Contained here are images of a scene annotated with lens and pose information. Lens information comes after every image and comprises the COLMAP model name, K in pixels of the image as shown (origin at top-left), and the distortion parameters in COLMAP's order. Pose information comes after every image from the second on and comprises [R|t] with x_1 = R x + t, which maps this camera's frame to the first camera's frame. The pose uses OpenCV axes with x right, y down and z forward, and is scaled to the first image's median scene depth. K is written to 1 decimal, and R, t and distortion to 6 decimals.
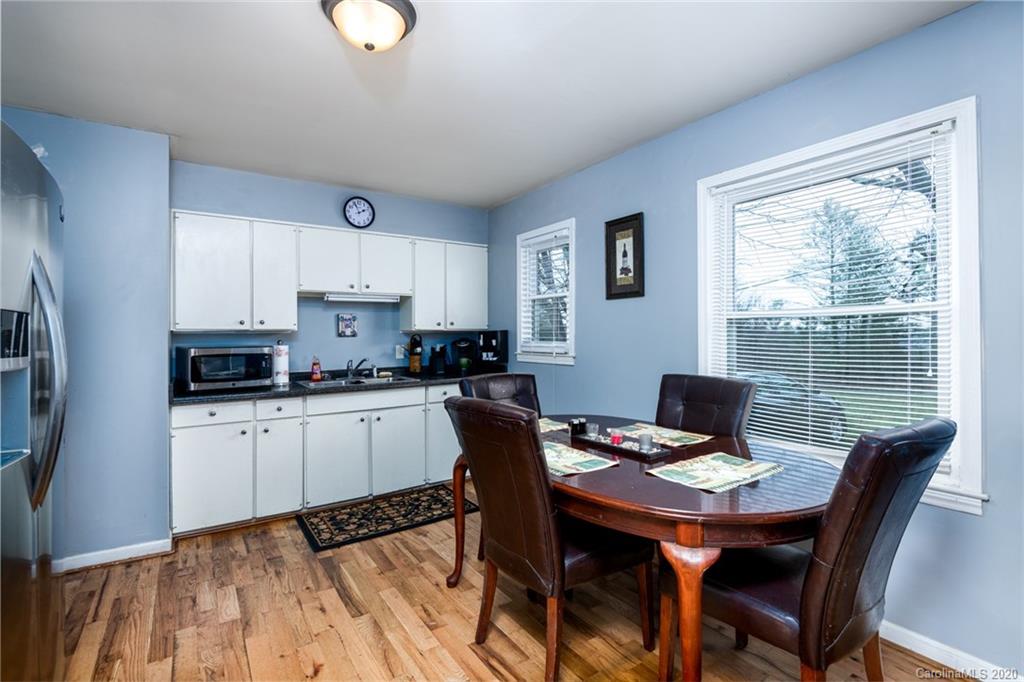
lens RADIAL K [[479.4, 0, 511.6], [0, 479.4, 335.2], [0, 0, 1]] dist [-0.001720, -0.001283]
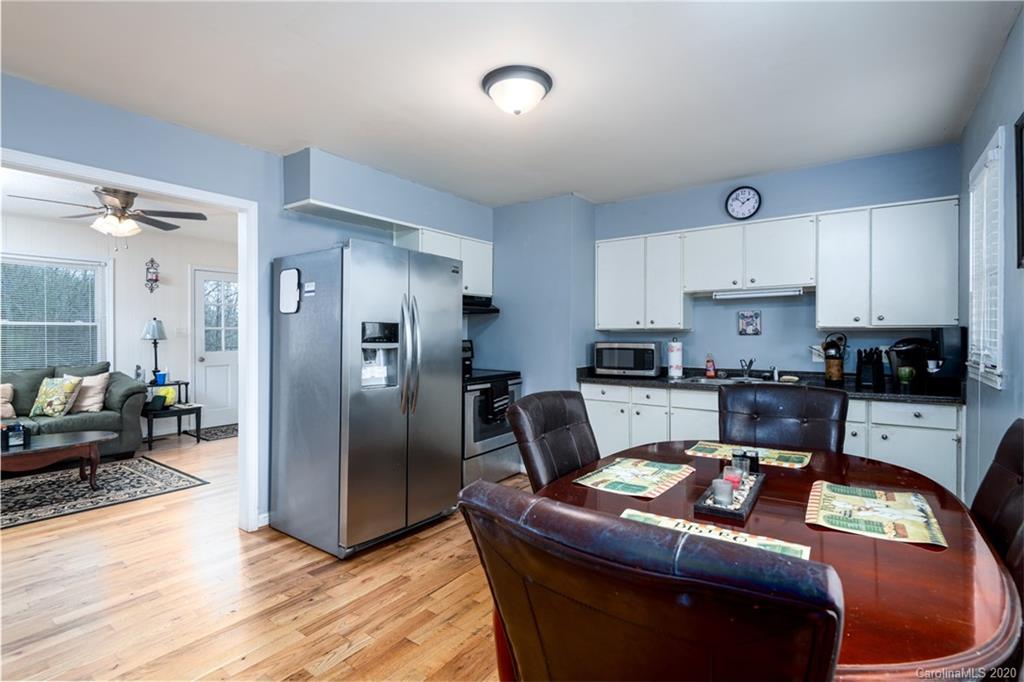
lens RADIAL K [[479.4, 0, 507.8], [0, 479.4, 338.9], [0, 0, 1]] dist [-0.001720, -0.001283]
pose [[0.328239, 0.016580, -0.944449, 0.423831], [-0.002918, 0.999859, 0.016538, -0.003590], [0.944590, -0.002673, 0.328241, 0.254004]]
